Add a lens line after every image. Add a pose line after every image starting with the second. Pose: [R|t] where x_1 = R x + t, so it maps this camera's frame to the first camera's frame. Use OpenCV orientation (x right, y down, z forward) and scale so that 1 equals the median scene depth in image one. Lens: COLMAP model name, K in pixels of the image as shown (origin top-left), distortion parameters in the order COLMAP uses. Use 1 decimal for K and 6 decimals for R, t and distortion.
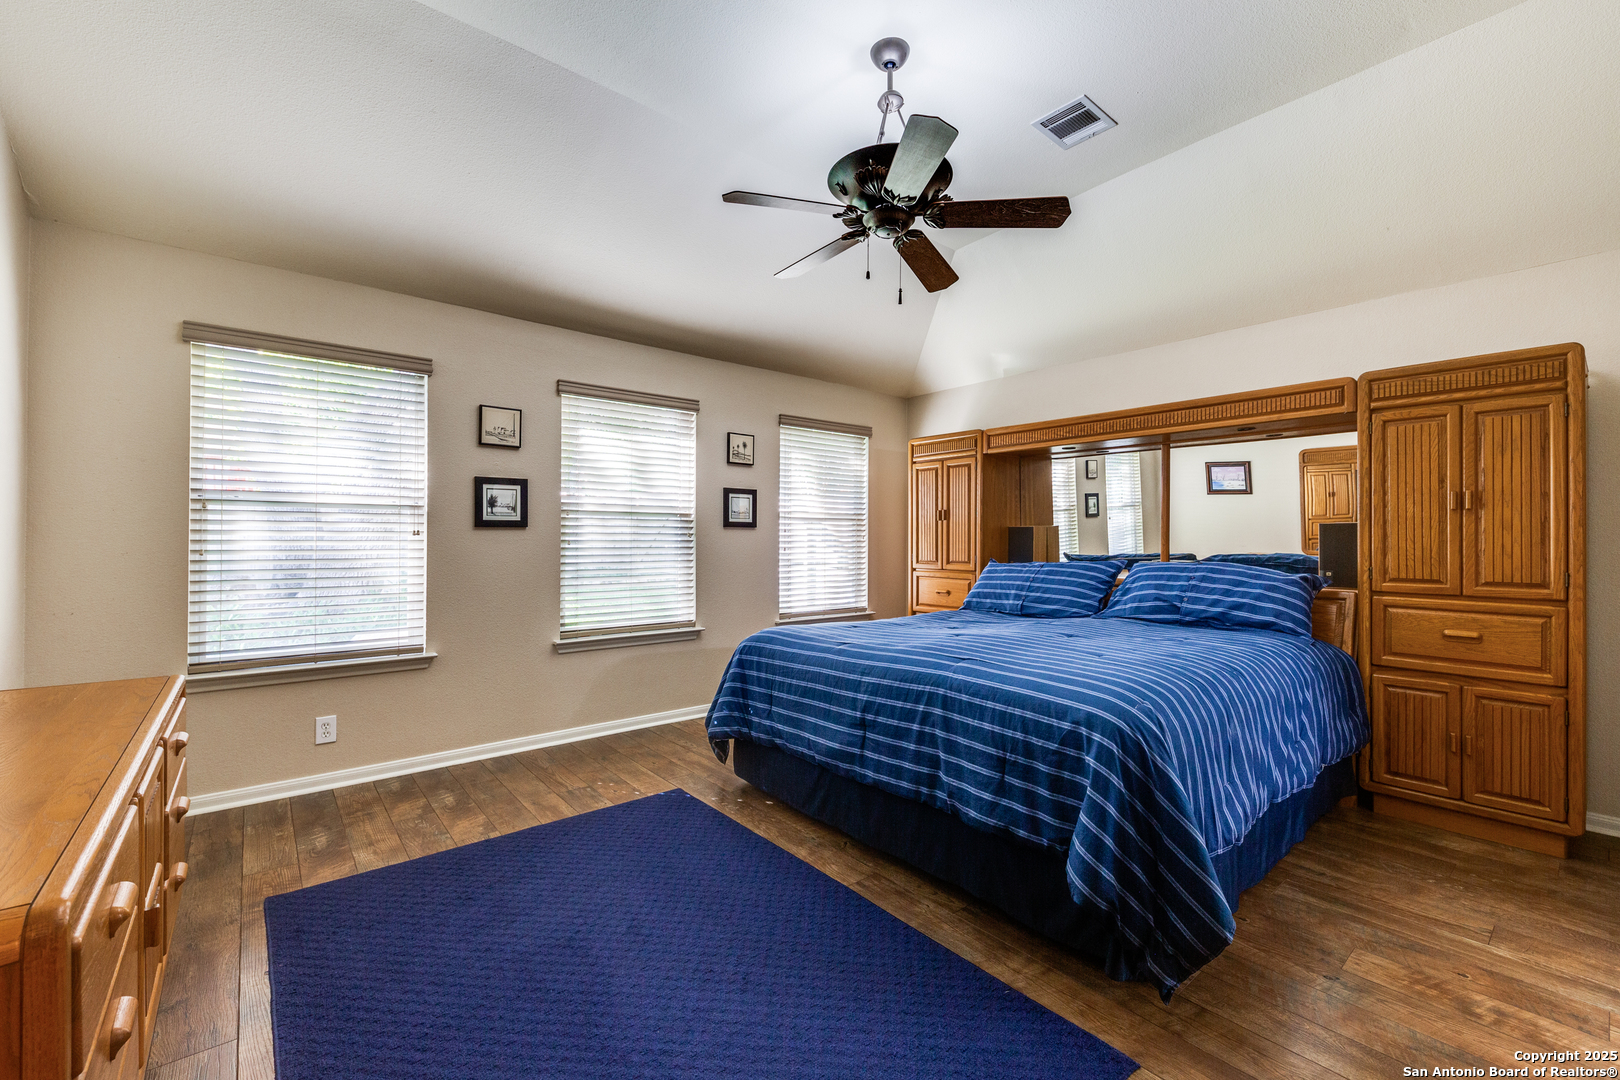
lens RADIAL K [[657.9, 0, 815.3], [0, 657.9, 537.3], [0, 0, 1]] dist [0.002339, -0.000398]
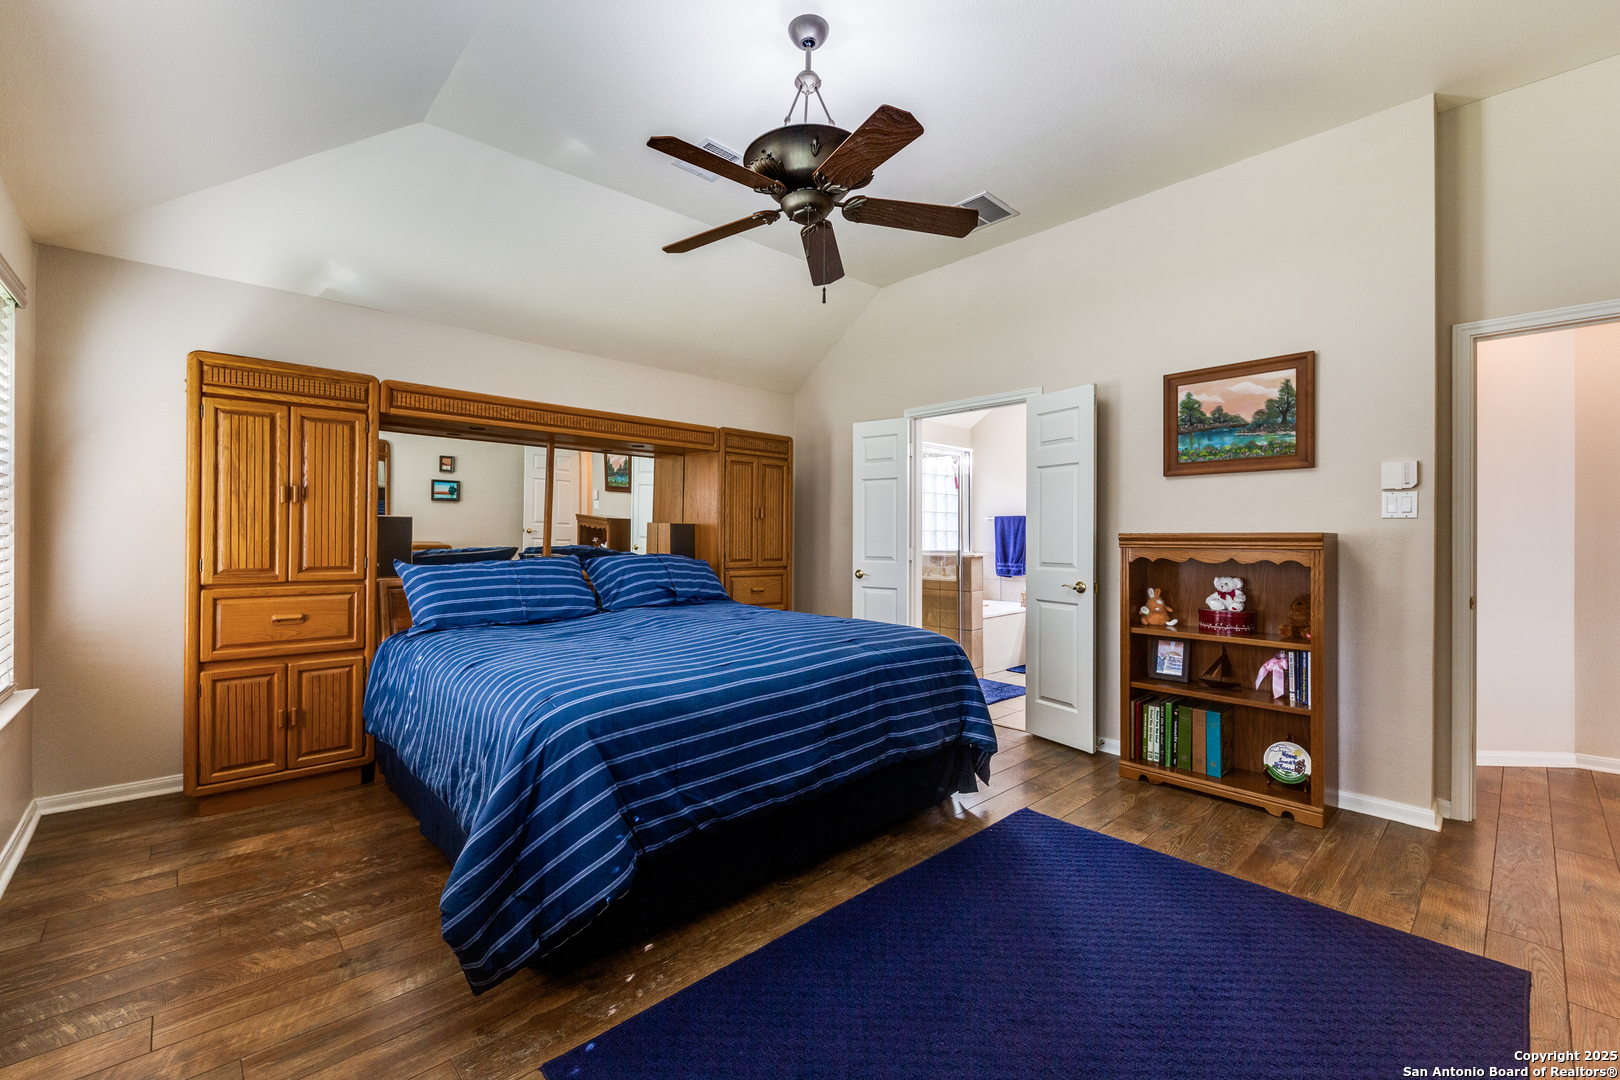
lens RADIAL K [[657.9, 0, 817.3], [0, 657.9, 529.5], [0, 0, 1]] dist [0.002339, -0.000398]
pose [[-0.048704, 0.005846, 0.998796, -0.736930], [-0.011454, 0.999914, -0.006411, -0.002836], [-0.998748, -0.011753, -0.048633, 0.884439]]
